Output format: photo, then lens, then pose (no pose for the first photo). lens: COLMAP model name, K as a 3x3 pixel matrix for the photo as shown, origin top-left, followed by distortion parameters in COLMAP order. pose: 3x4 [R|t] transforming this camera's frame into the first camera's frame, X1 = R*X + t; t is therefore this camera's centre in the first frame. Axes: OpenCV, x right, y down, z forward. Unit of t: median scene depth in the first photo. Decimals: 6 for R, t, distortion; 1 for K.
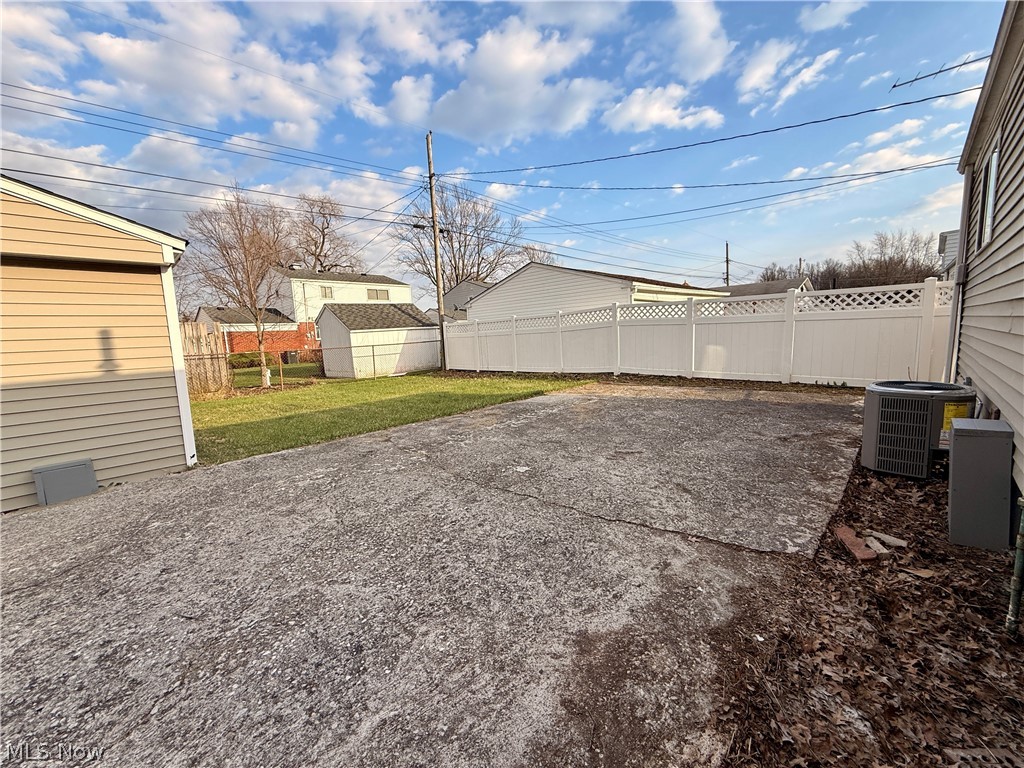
lens RADIAL K [[407.7, 0, 512.8], [0, 407.7, 382.3], [0, 0, 1]] dist [0.003094, -0.000223]
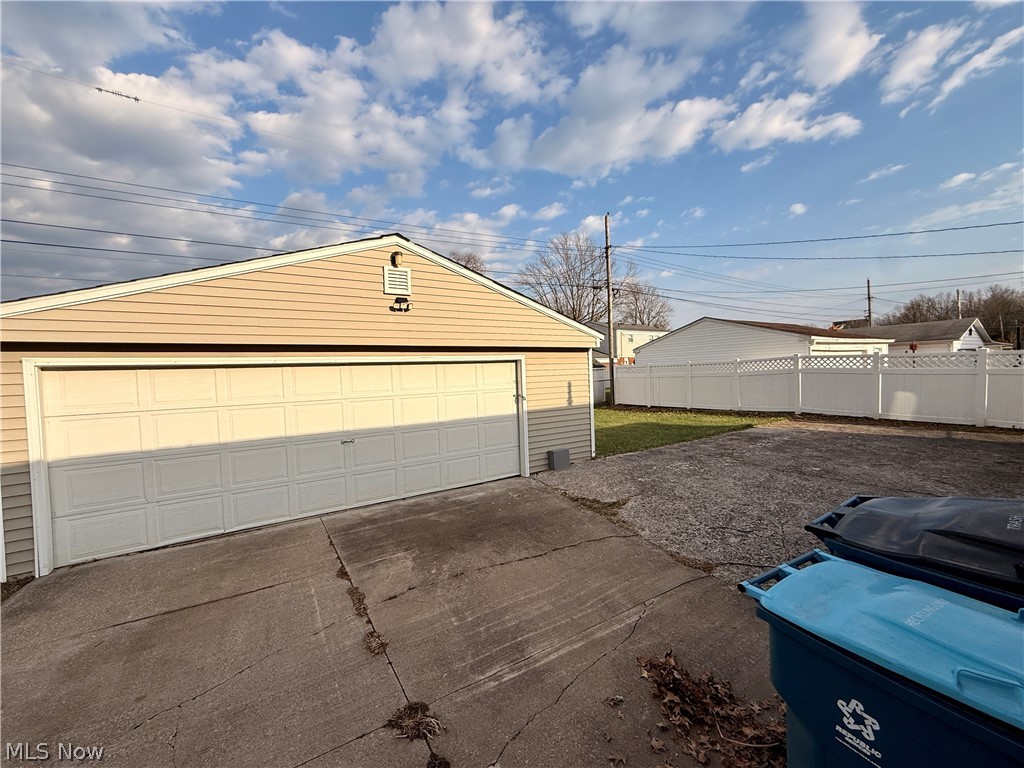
lens RADIAL K [[407.7, 0, 511.5], [0, 407.7, 386.4], [0, 0, 1]] dist [0.003094, -0.000223]
pose [[0.977112, 0.021018, -0.211685, -0.316145], [-0.035891, 0.997130, -0.066663, 0.011334], [0.209676, 0.072735, 0.975062, -0.346650]]
